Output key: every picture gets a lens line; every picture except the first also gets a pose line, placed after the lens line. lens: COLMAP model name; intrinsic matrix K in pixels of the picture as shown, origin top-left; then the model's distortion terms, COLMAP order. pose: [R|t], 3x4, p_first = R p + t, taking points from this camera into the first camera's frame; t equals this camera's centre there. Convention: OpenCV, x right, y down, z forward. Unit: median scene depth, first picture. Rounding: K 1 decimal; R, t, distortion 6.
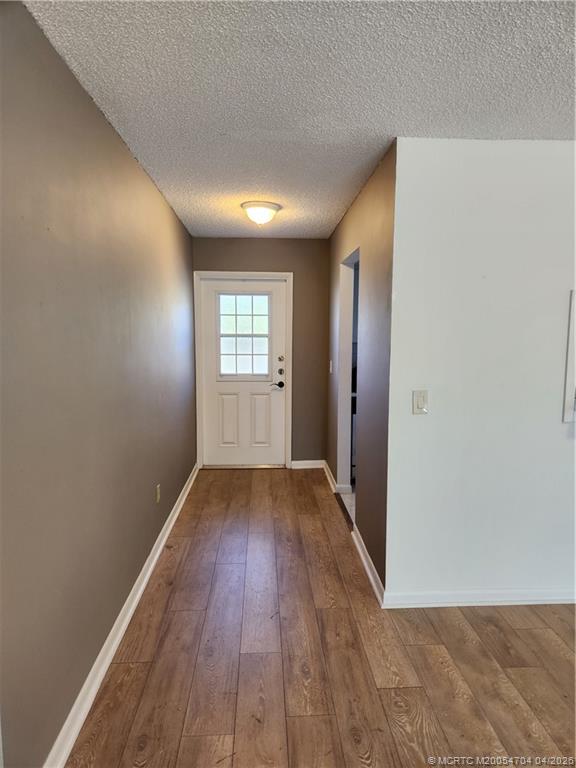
lens RADIAL K [[511.5, 0, 288.0], [0, 511.5, 384.0], [0, 0, 1]] dist [0.098229, -0.090688]
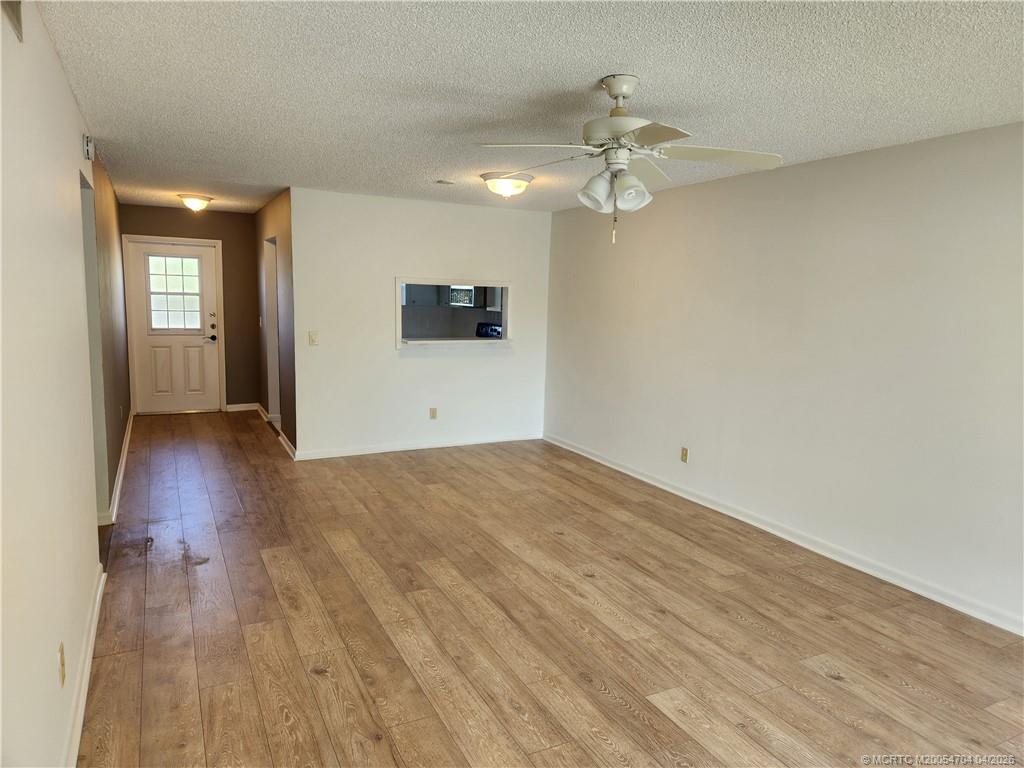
lens RADIAL K [[682.0, 0, 516.1], [0, 682.0, 381.6], [0, 0, 1]] dist [0.098229, -0.090688]
pose [[0.911460, -0.035599, 0.409847, -0.036224], [0.021957, 0.999039, 0.037944, 0.055032], [-0.410803, -0.025586, 0.911365, -0.683716]]
